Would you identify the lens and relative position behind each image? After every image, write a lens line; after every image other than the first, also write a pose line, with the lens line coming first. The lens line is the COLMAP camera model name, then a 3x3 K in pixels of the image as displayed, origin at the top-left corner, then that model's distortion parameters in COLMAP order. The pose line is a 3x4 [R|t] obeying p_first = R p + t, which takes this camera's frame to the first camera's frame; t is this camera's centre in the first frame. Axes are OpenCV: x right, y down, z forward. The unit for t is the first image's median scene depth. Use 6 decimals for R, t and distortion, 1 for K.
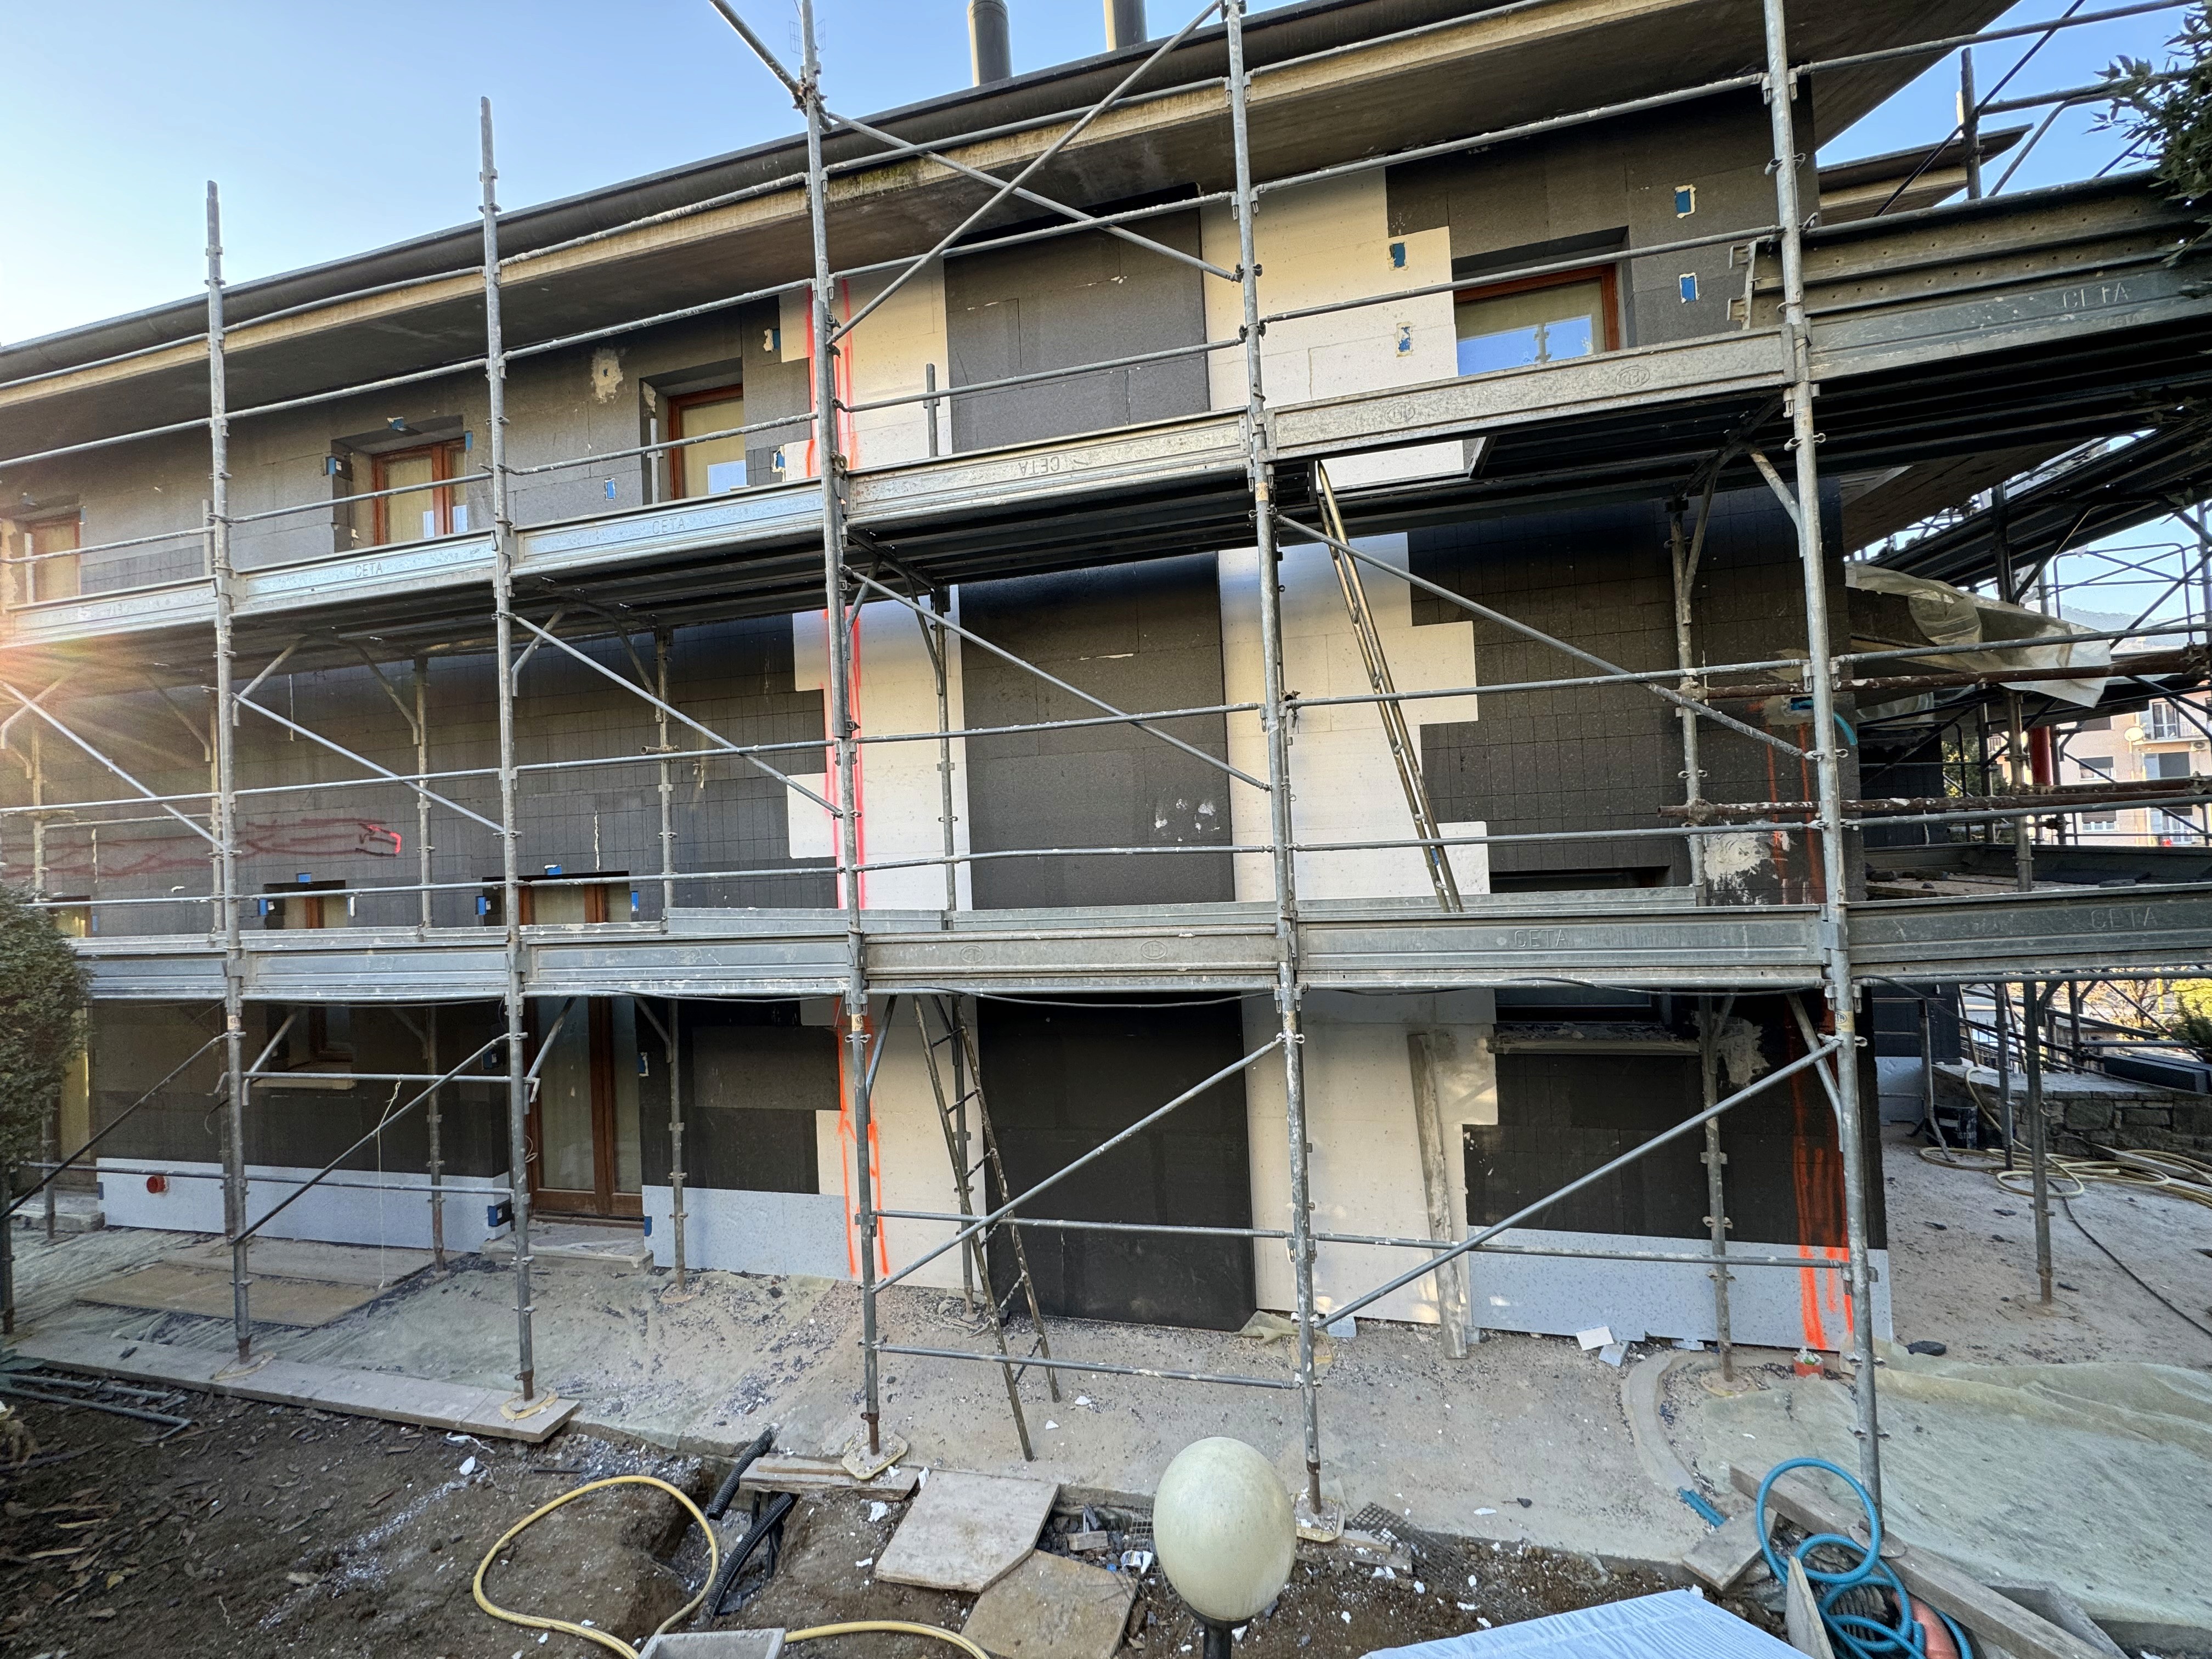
lens RADIAL K [[873.5, 0, 1108.5], [0, 873.5, 824.8], [0, 0, 1]] dist [-0.003112, -0.000004]
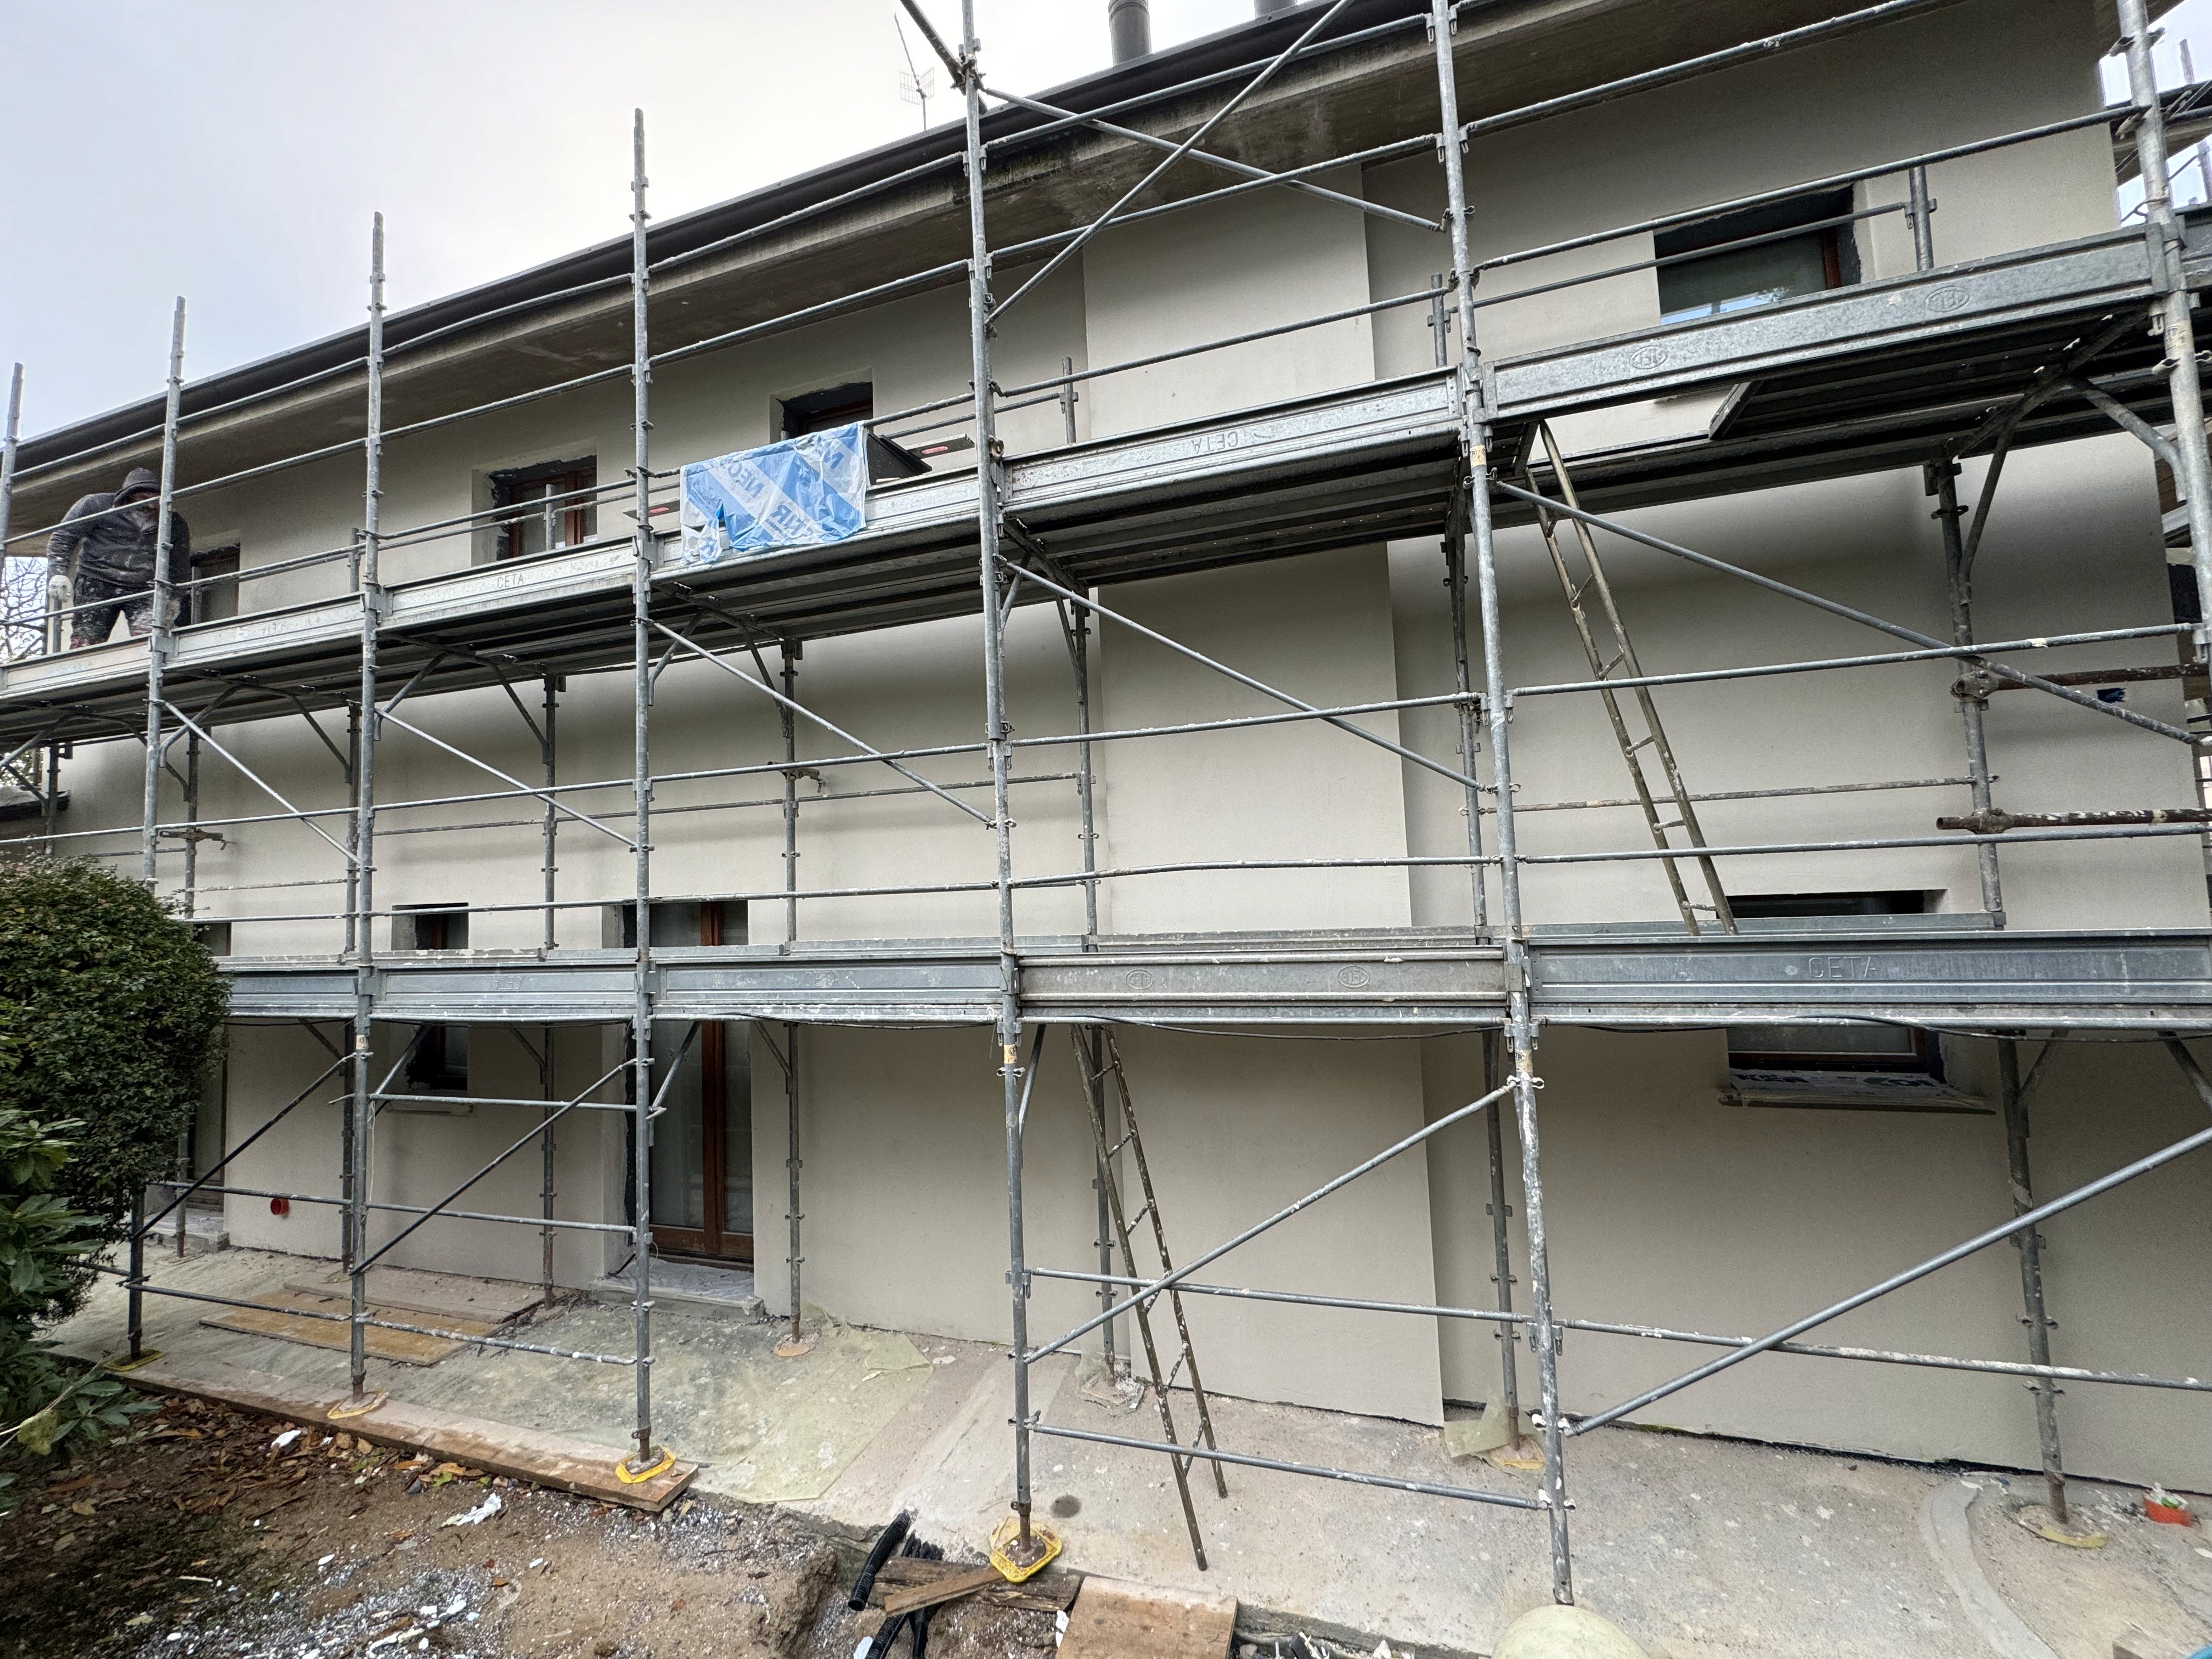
lens RADIAL K [[873.5, 0, 1108.5], [0, 873.5, 824.8], [0, 0, 1]] dist [-0.003112, -0.000004]
pose [[0.997026, 0.000688, -0.077065, -0.112234], [-0.004160, 0.998983, -0.044905, 0.028369], [0.076956, 0.045092, 0.996014, 0.094079]]
